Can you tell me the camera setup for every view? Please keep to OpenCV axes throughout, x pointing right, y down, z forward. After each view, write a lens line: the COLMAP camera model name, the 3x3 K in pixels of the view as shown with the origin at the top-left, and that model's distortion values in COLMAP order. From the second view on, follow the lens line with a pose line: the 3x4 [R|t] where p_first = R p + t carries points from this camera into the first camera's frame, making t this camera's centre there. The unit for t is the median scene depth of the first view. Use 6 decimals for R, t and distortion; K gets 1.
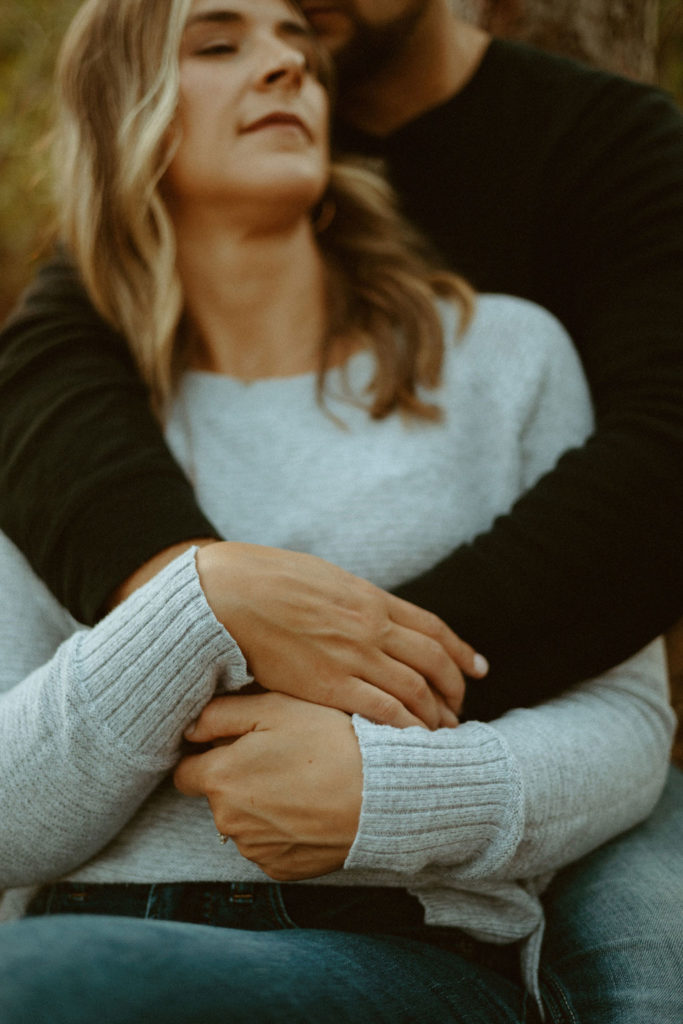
lens RADIAL K [[1814.4, 0, 341.5], [0, 1814.4, 512.0], [0, 0, 1]] dist [0.054777, -0.055298]
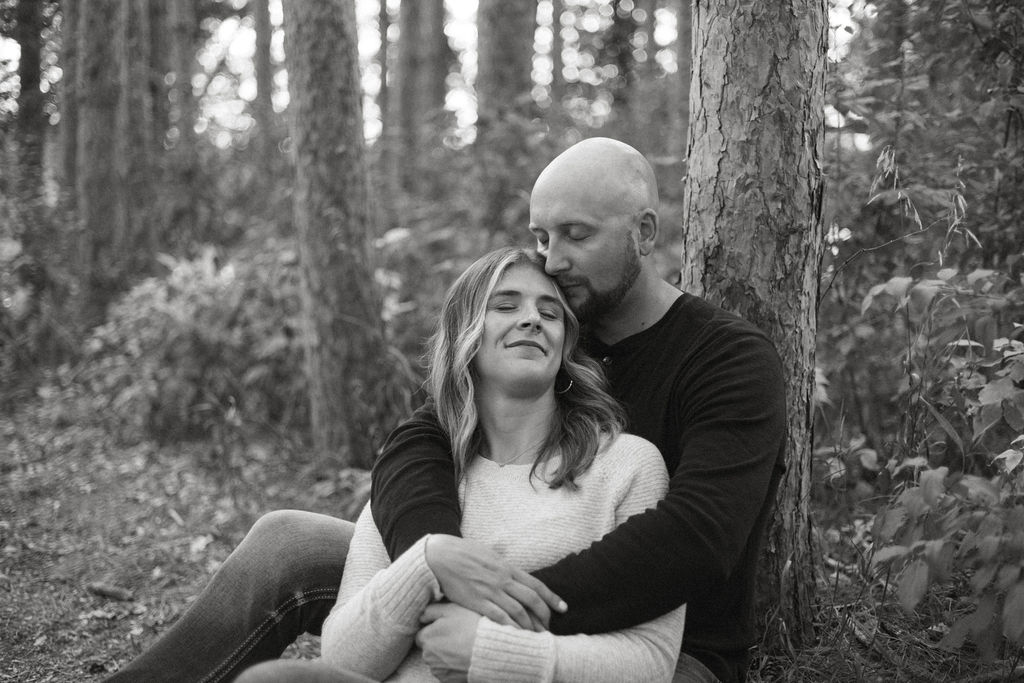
lens RADIAL K [[1814.4, 0, 512.0], [0, 1814.4, 341.5], [0, 0, 1]] dist [0.054777, -0.055298]
pose [[0.950195, 0.073653, -0.302829, 0.671397], [-0.112878, 0.987034, -0.114116, 0.027158], [0.290498, 0.142615, 0.946188, -1.128741]]
